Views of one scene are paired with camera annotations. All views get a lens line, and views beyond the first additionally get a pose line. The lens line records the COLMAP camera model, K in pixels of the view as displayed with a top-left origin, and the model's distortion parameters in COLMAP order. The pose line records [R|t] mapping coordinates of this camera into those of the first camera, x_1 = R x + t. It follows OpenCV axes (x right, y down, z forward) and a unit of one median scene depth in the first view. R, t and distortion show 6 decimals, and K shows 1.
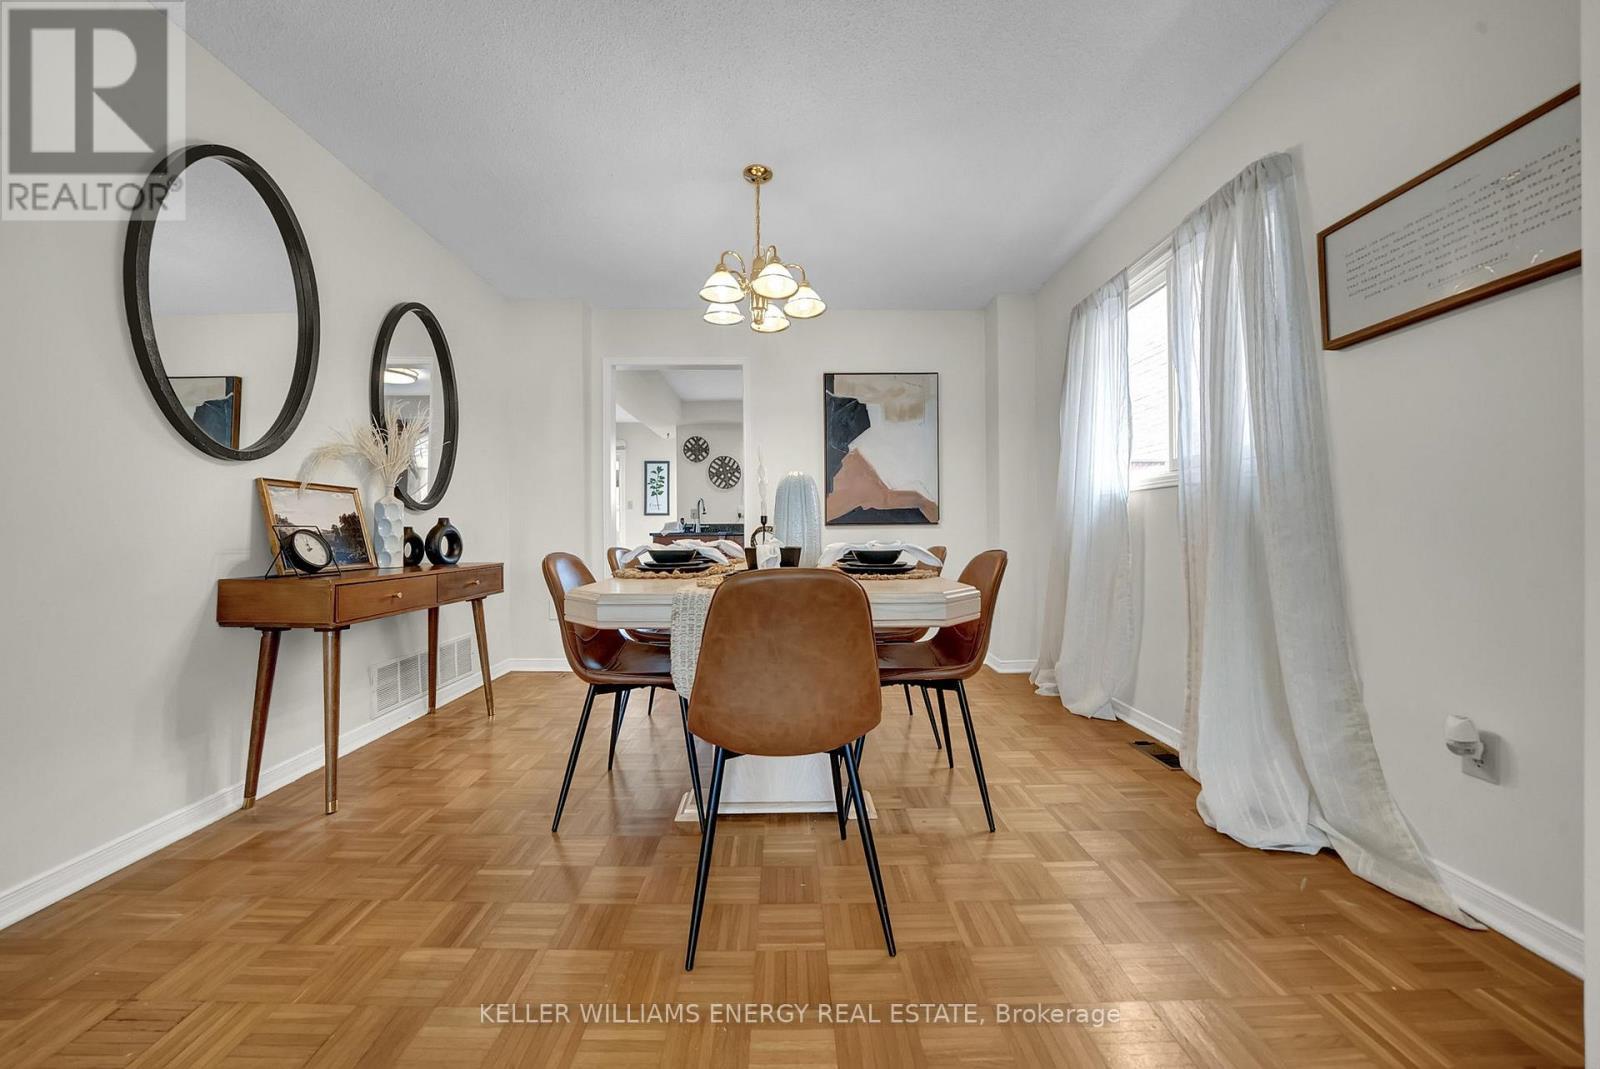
lens RADIAL K [[565.8, 0, 793.7], [0, 565.8, 532.5], [0, 0, 1]] dist [-0.024872, 0.002416]
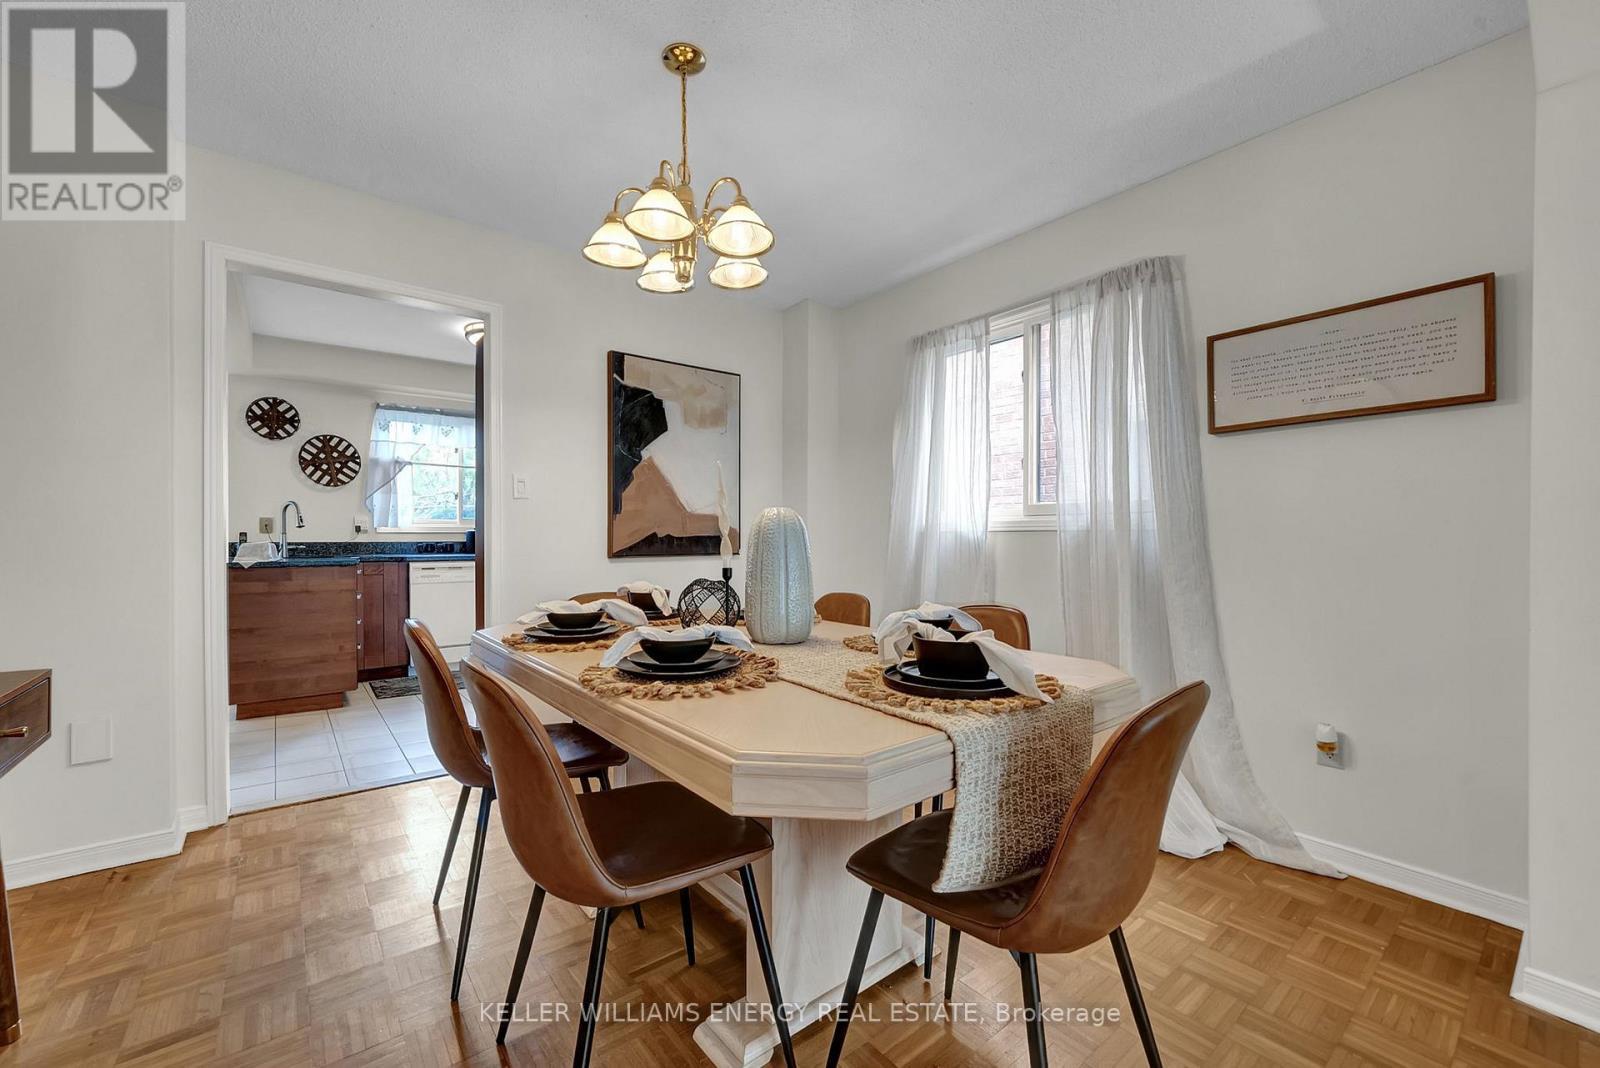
lens RADIAL K [[646.2, 0, 792.4], [0, 646.2, 539.6], [0, 0, 1]] dist [-0.007506, -0.000299]
pose [[0.786184, 0.005576, 0.617967, -0.278048], [-0.007820, 0.999969, 0.000926, -0.038805], [-0.617943, -0.005561, 0.786203, 0.193460]]
